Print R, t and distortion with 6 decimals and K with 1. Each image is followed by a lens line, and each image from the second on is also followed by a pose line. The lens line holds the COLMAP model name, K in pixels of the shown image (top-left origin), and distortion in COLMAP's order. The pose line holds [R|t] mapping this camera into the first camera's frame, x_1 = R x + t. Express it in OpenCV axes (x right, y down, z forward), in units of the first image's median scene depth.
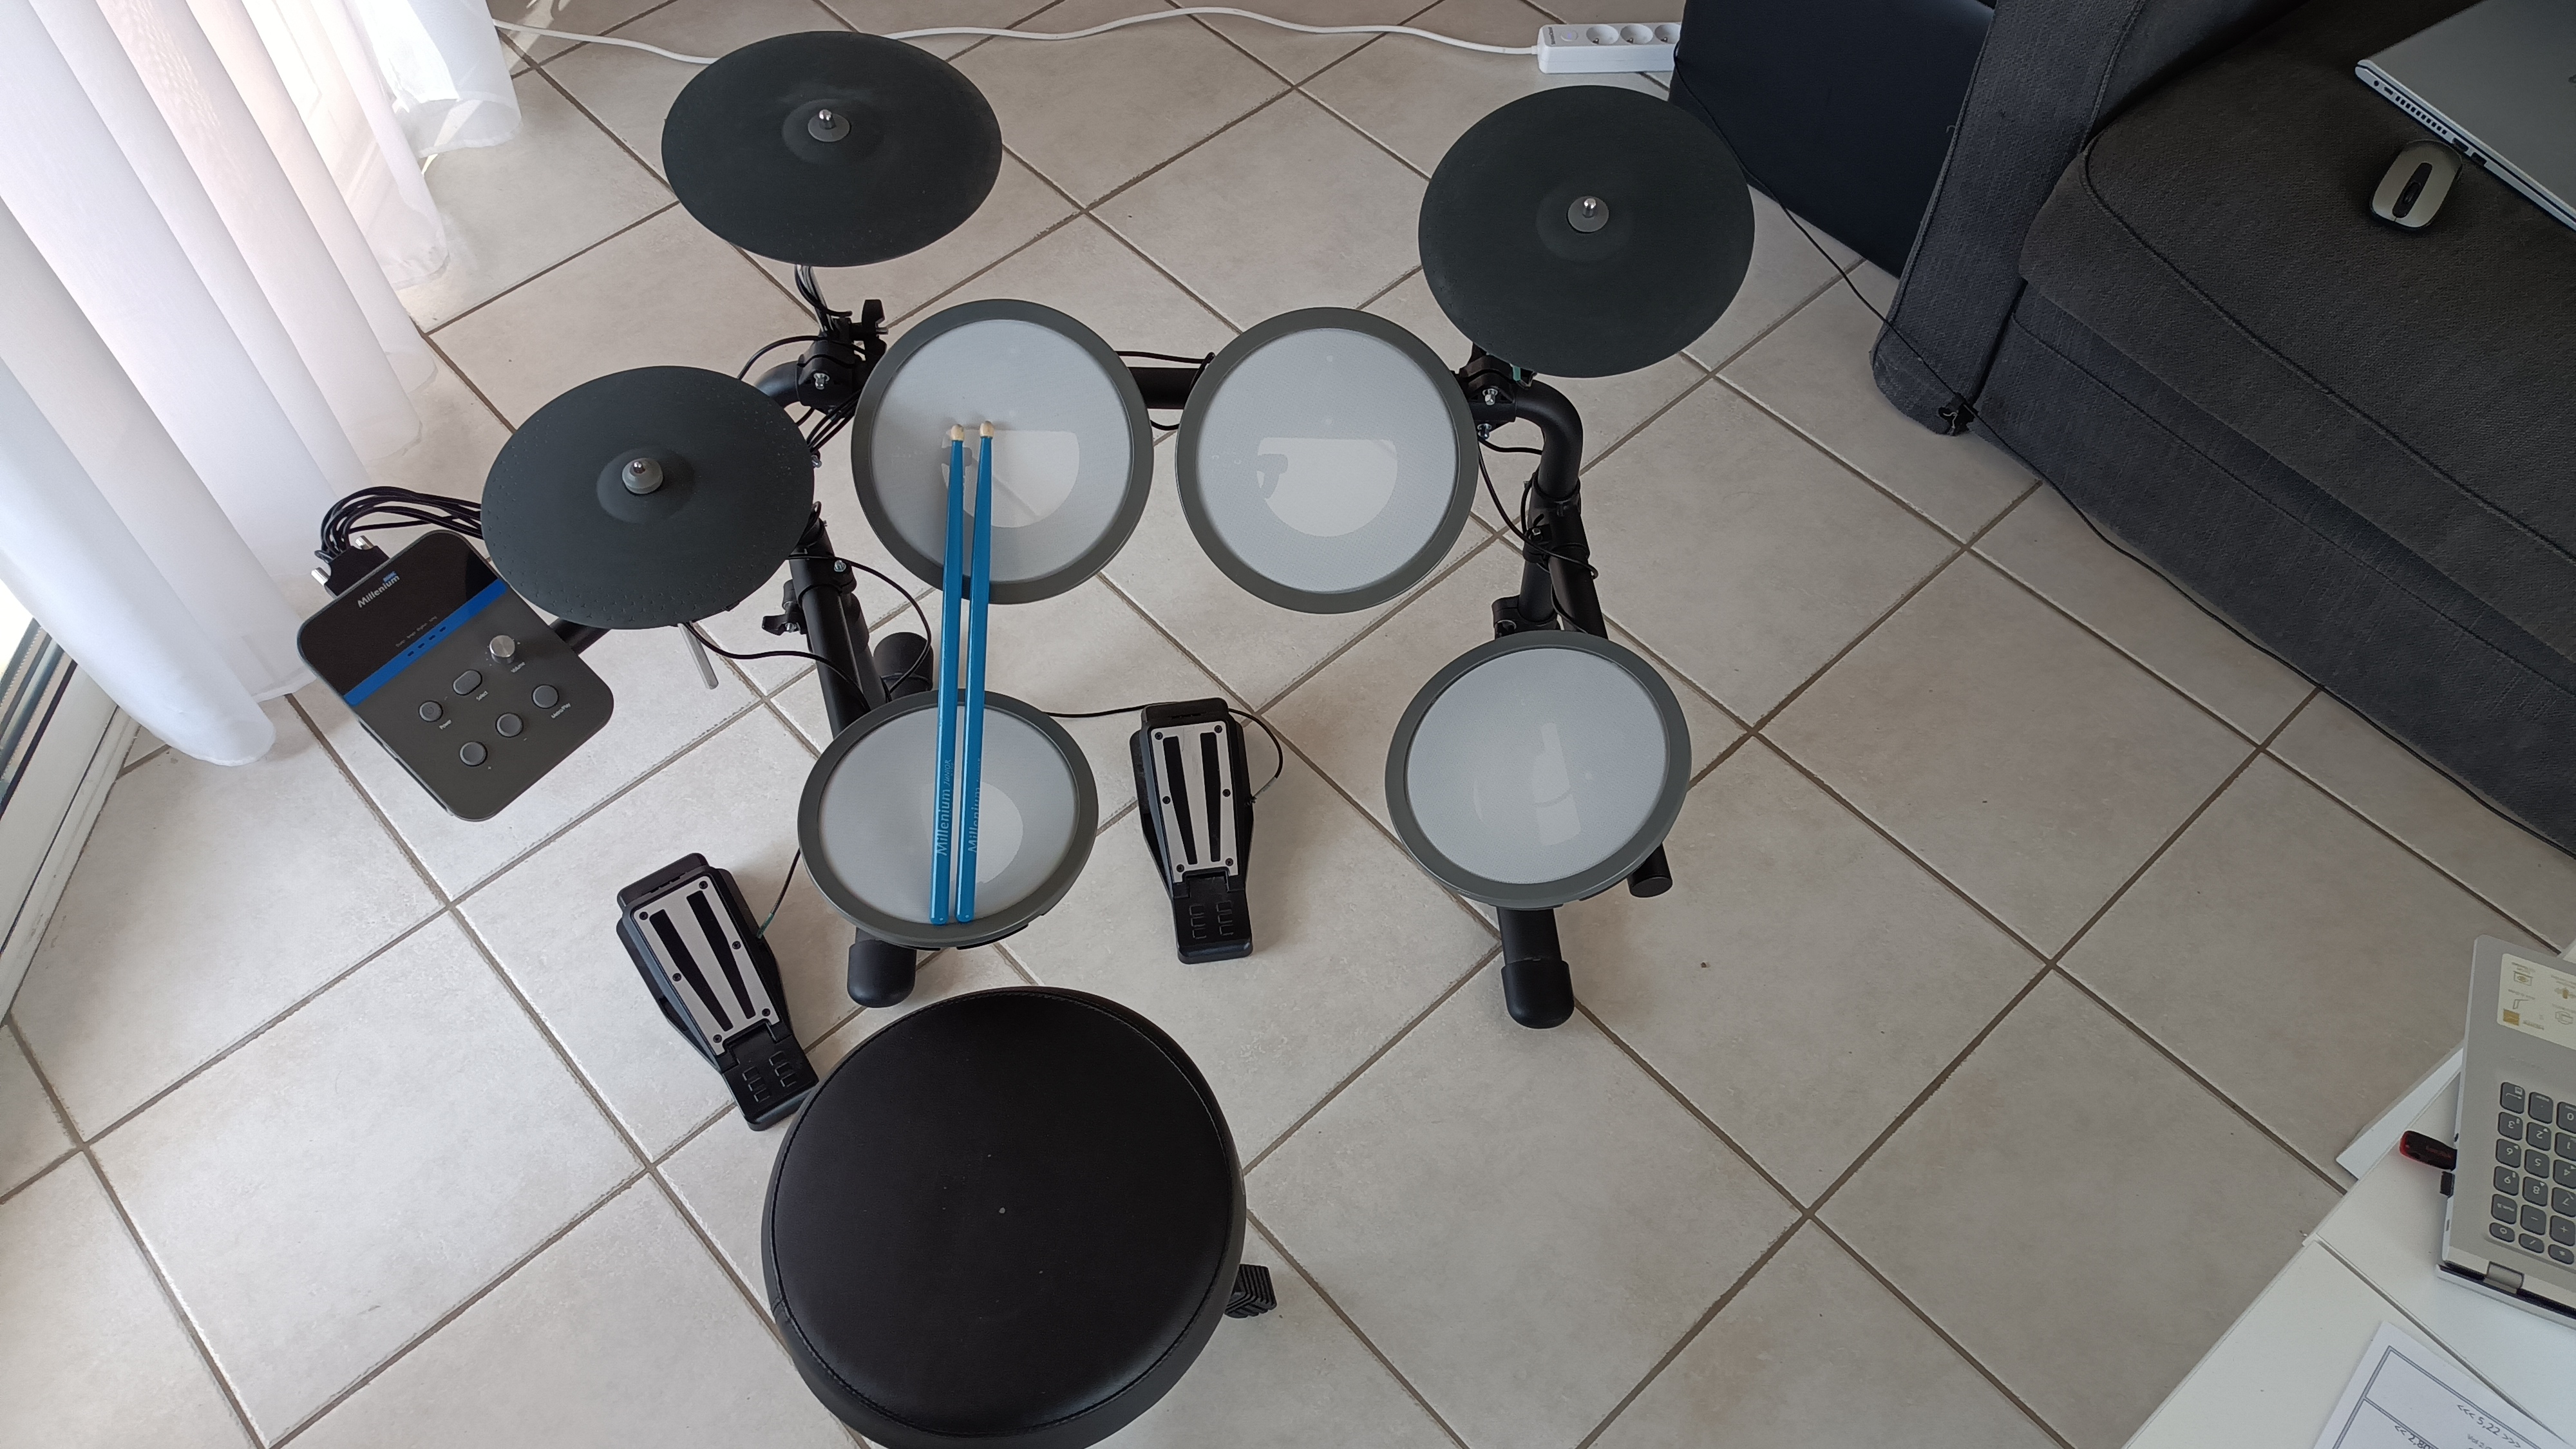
lens RADIAL K [[1904.4, 0, 1291.8], [0, 1904.4, 706.0], [0, 0, 1]] dist [0.013389, -0.017877]
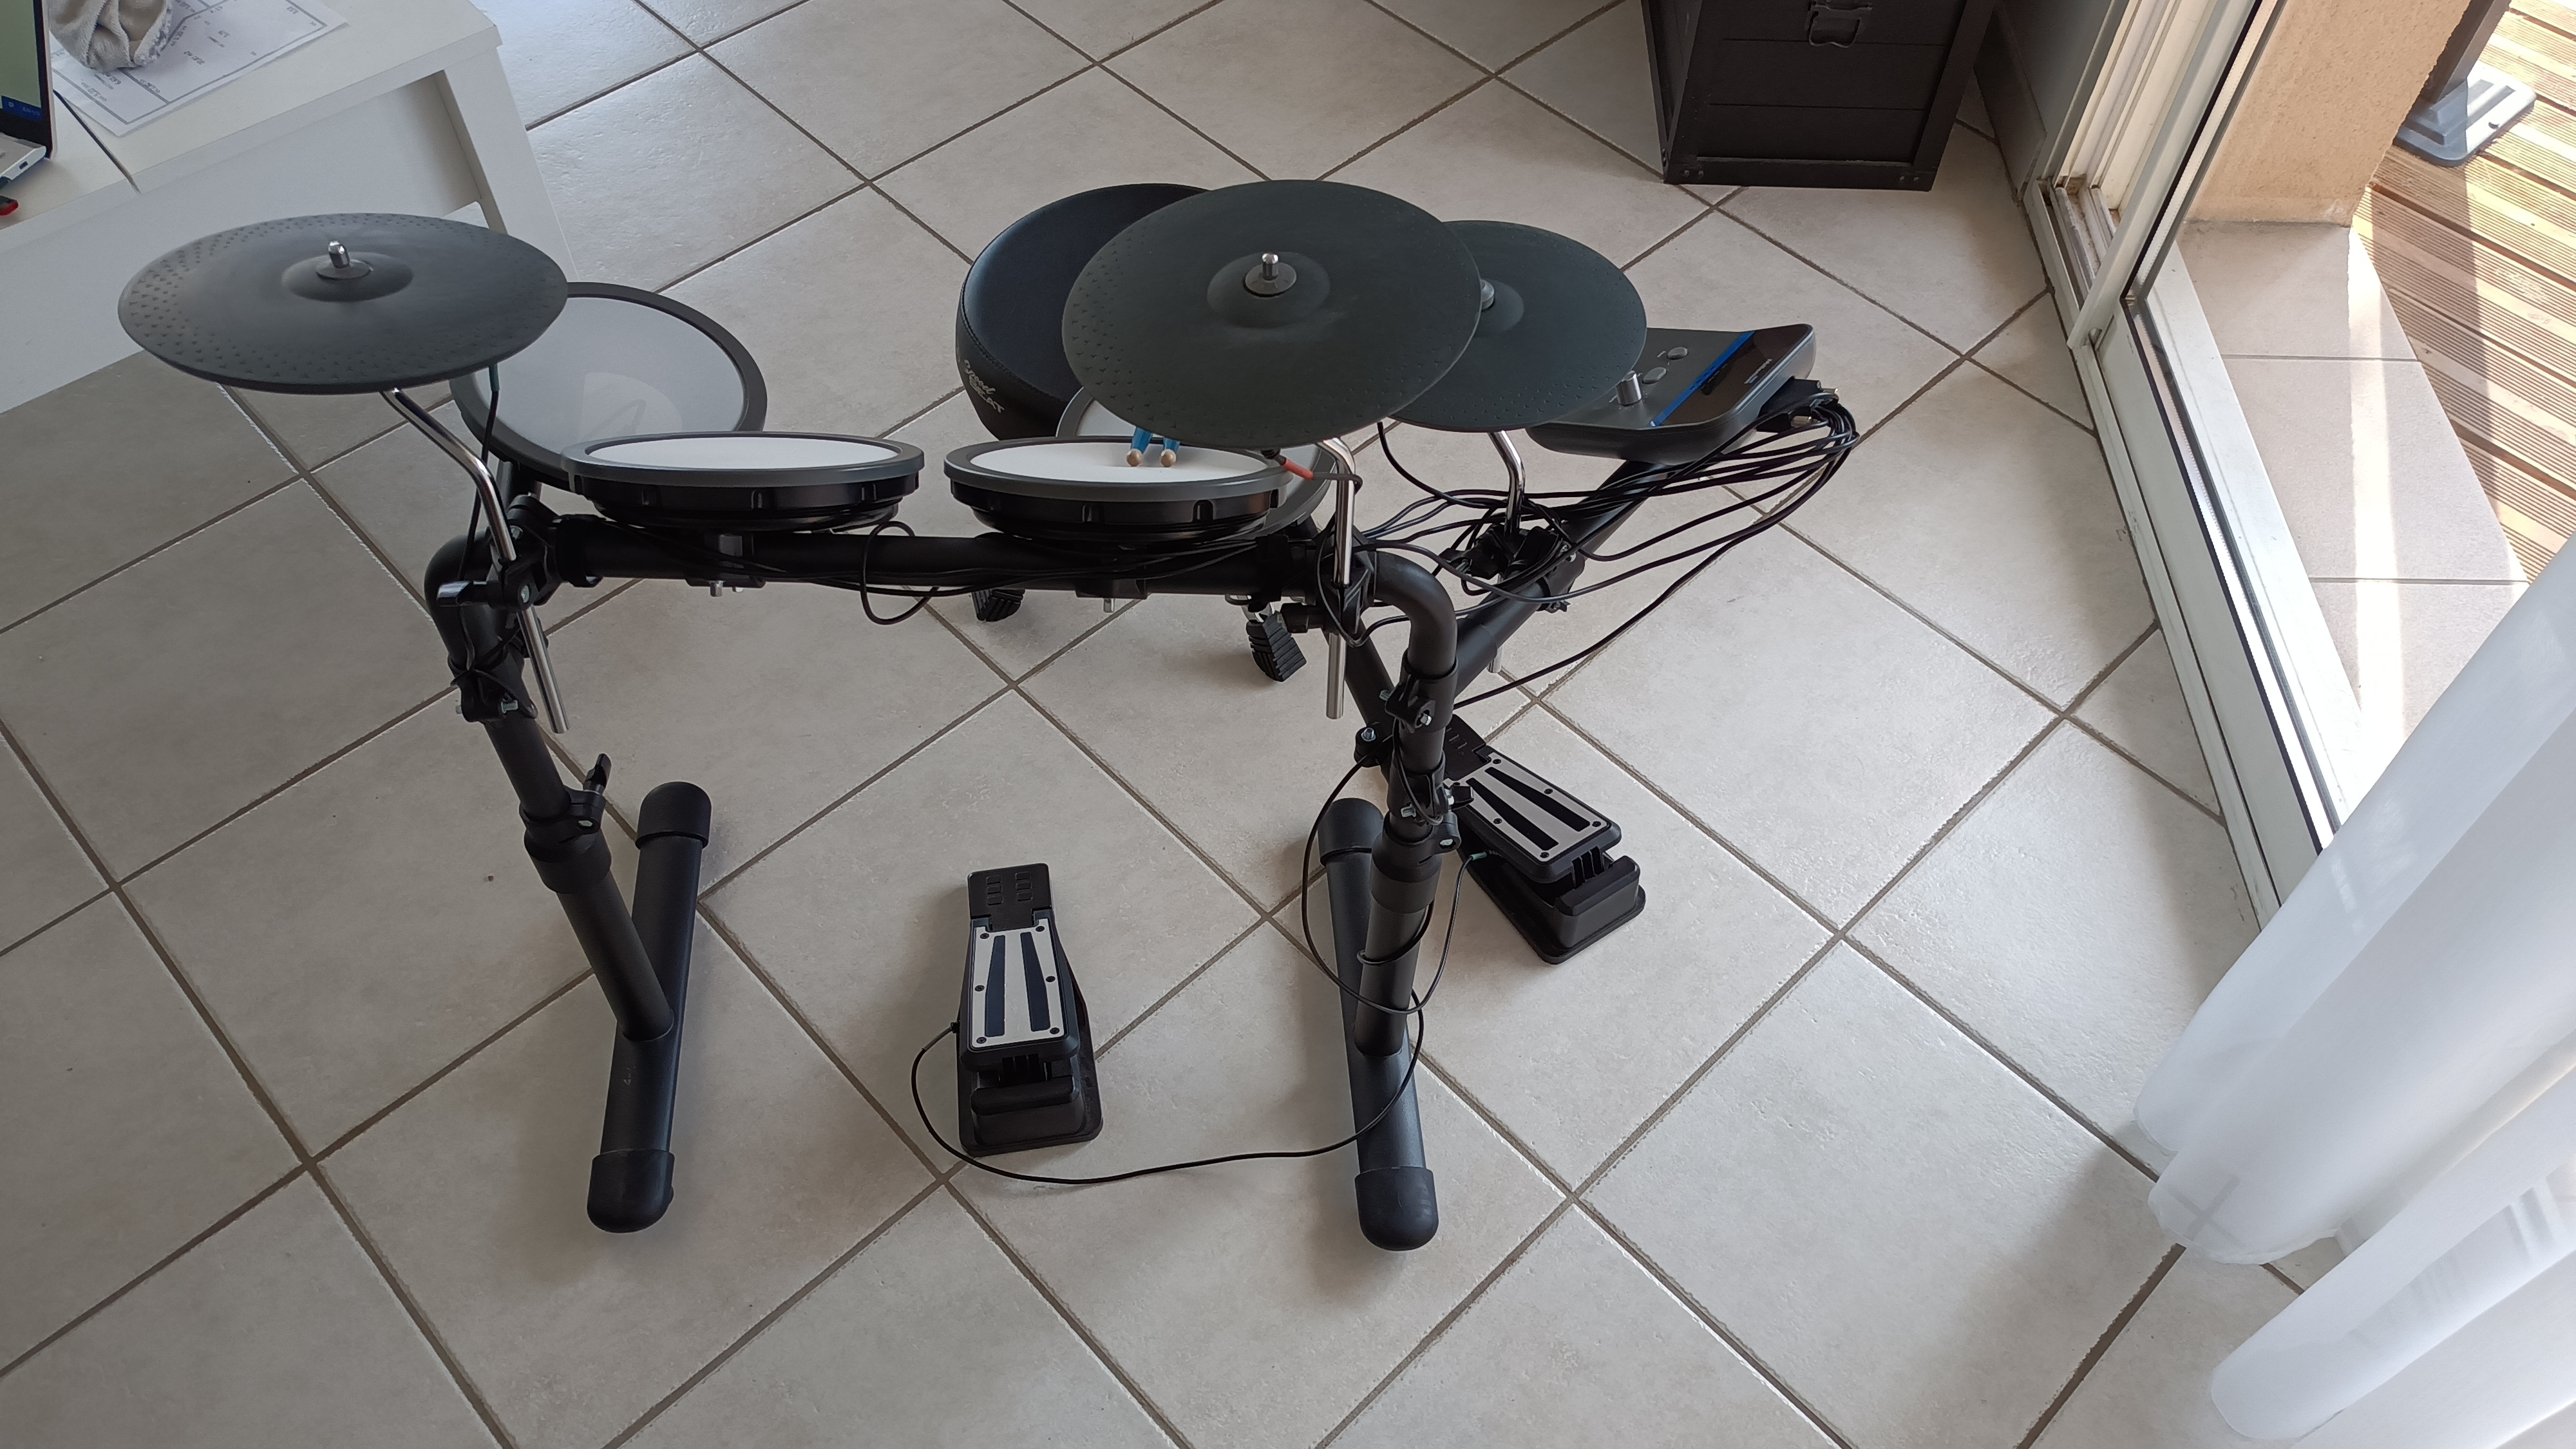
lens RADIAL K [[1904.4, 0, 1280.9], [0, 1904.4, 731.9], [0, 0, 1]] dist [0.013389, -0.017877]
pose [[-0.999663, 0.000844, -0.025929, -0.149433], [-0.024854, -0.317755, 0.947847, -0.741385], [-0.007439, 0.948173, 0.317669, 0.625394]]
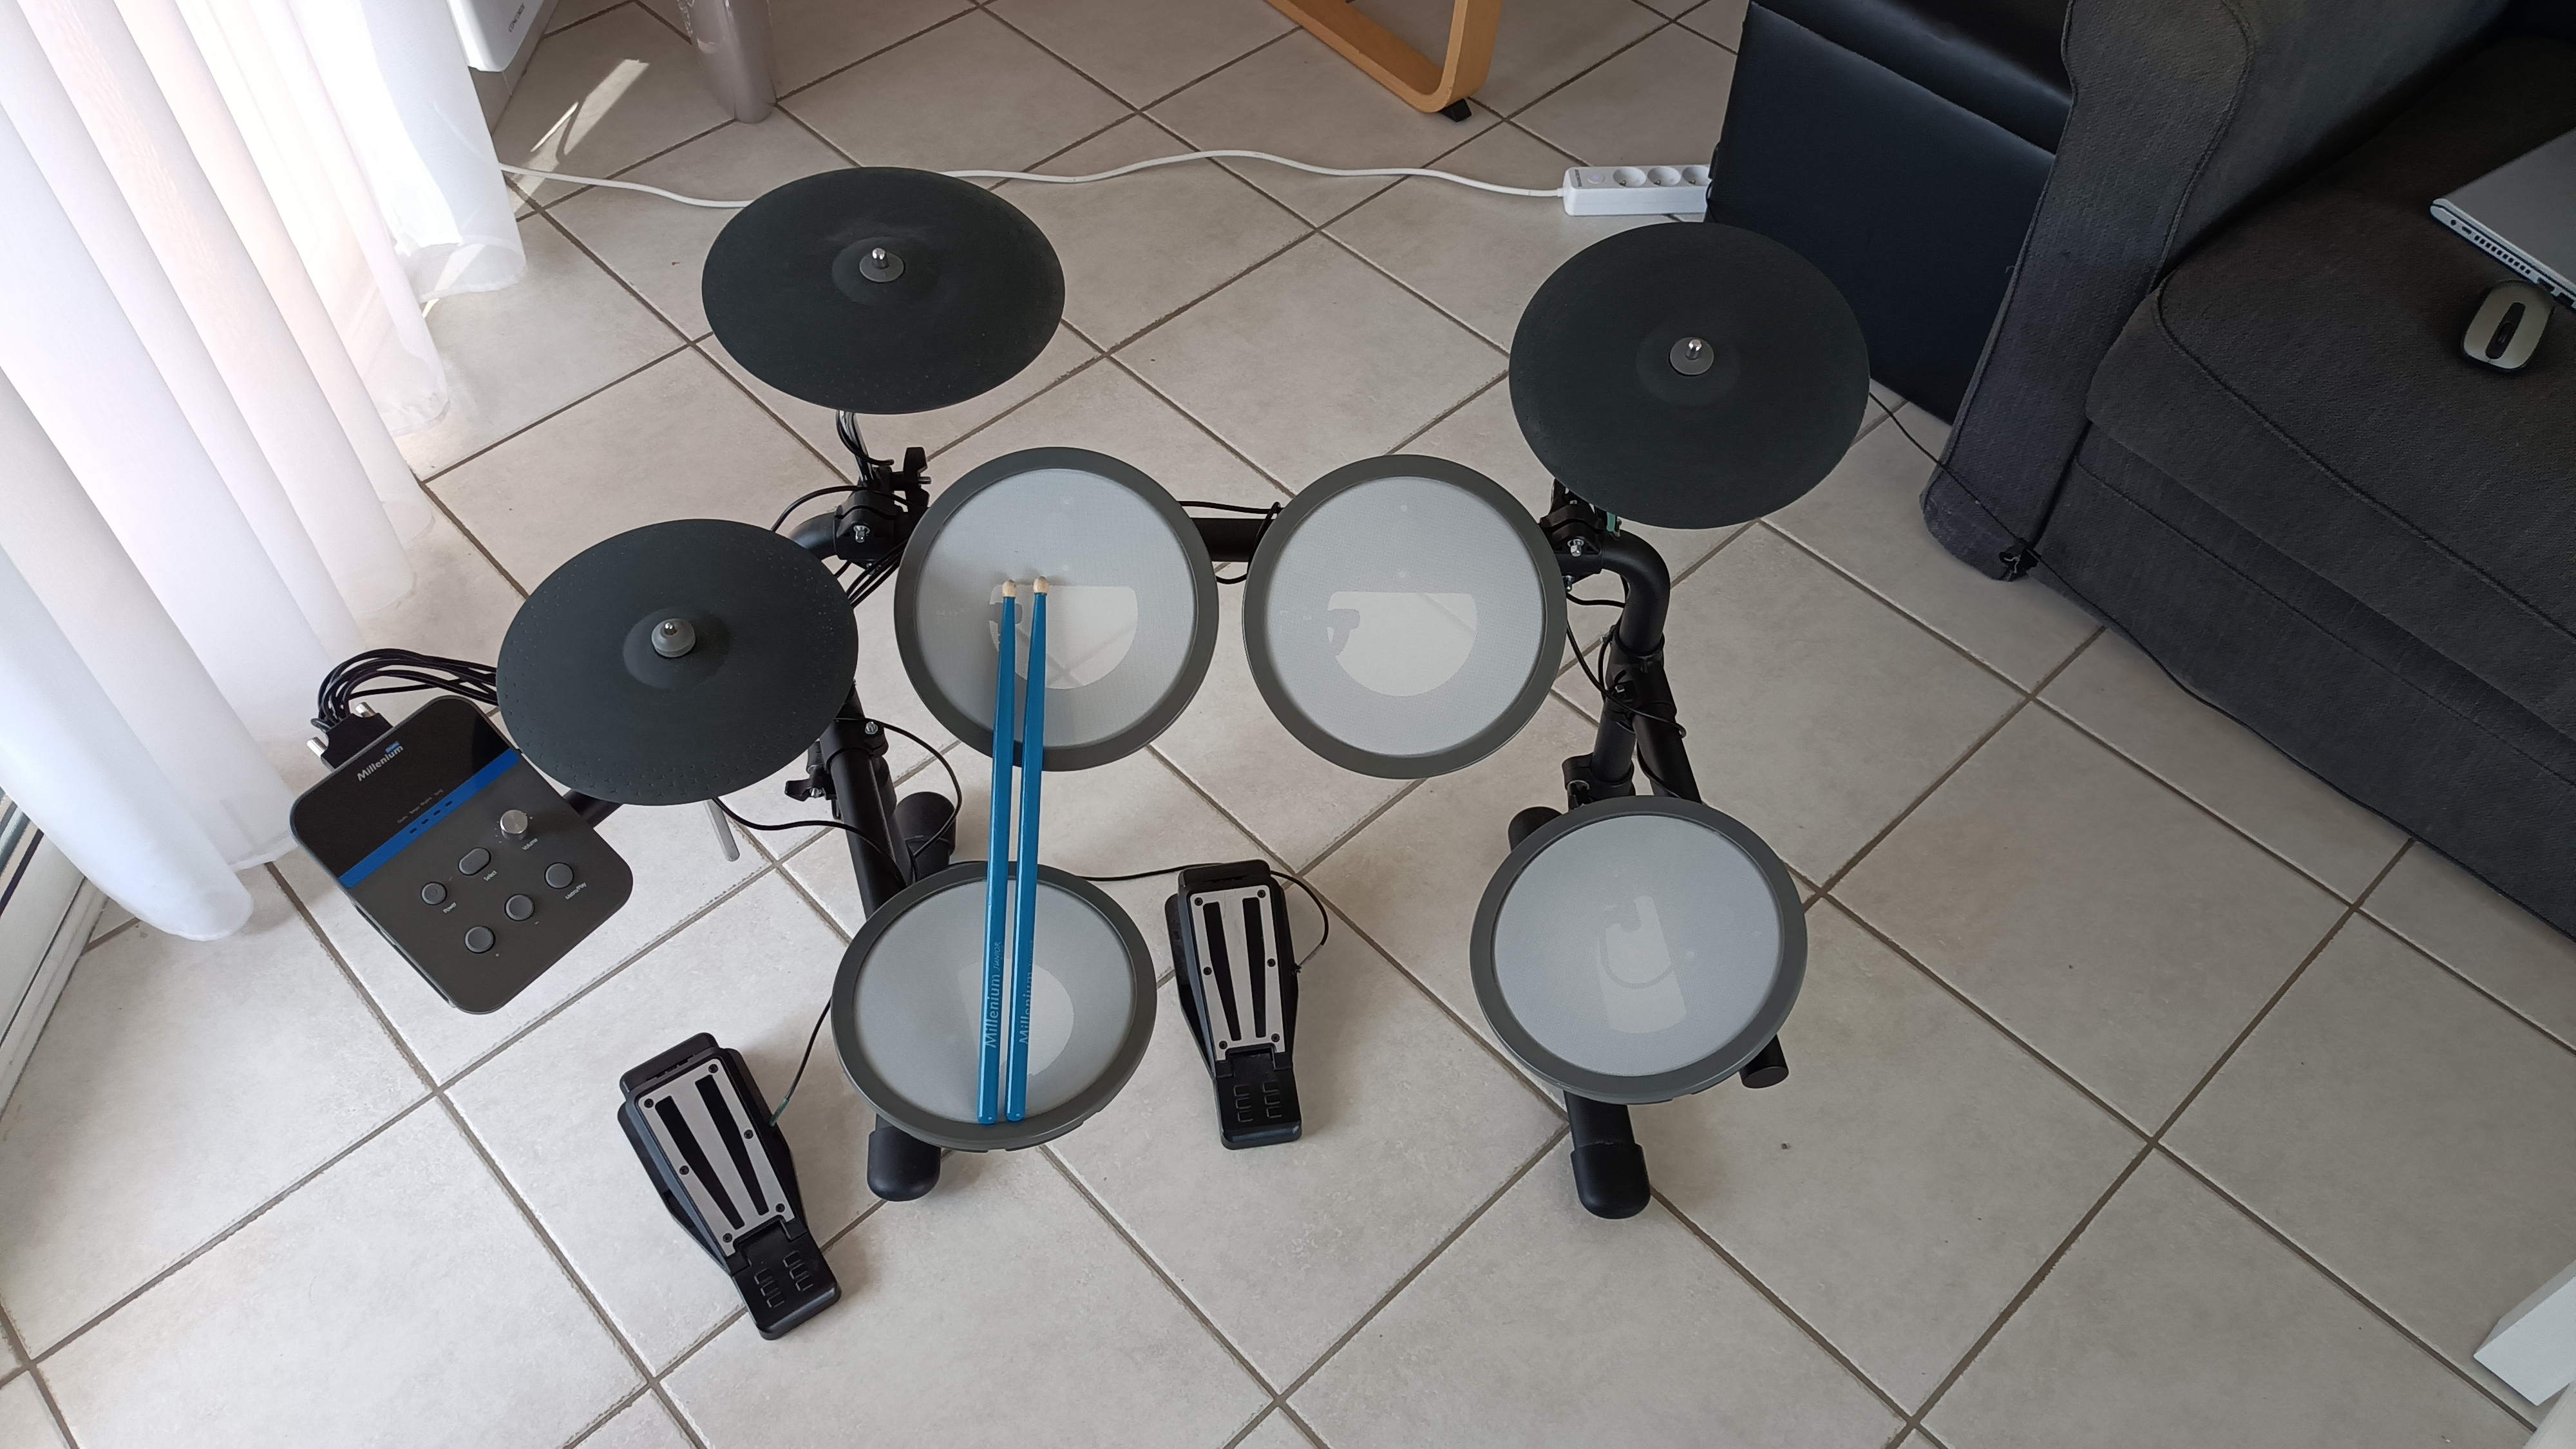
lens RADIAL K [[1904.4, 0, 1287.9], [0, 1904.4, 708.6], [0, 0, 1]] dist [0.013389, -0.017877]
pose [[0.999900, -0.004588, 0.013365, -0.038784], [0.005514, 0.997524, -0.070107, -0.014025], [-0.013011, 0.070174, 0.997450, 0.054304]]
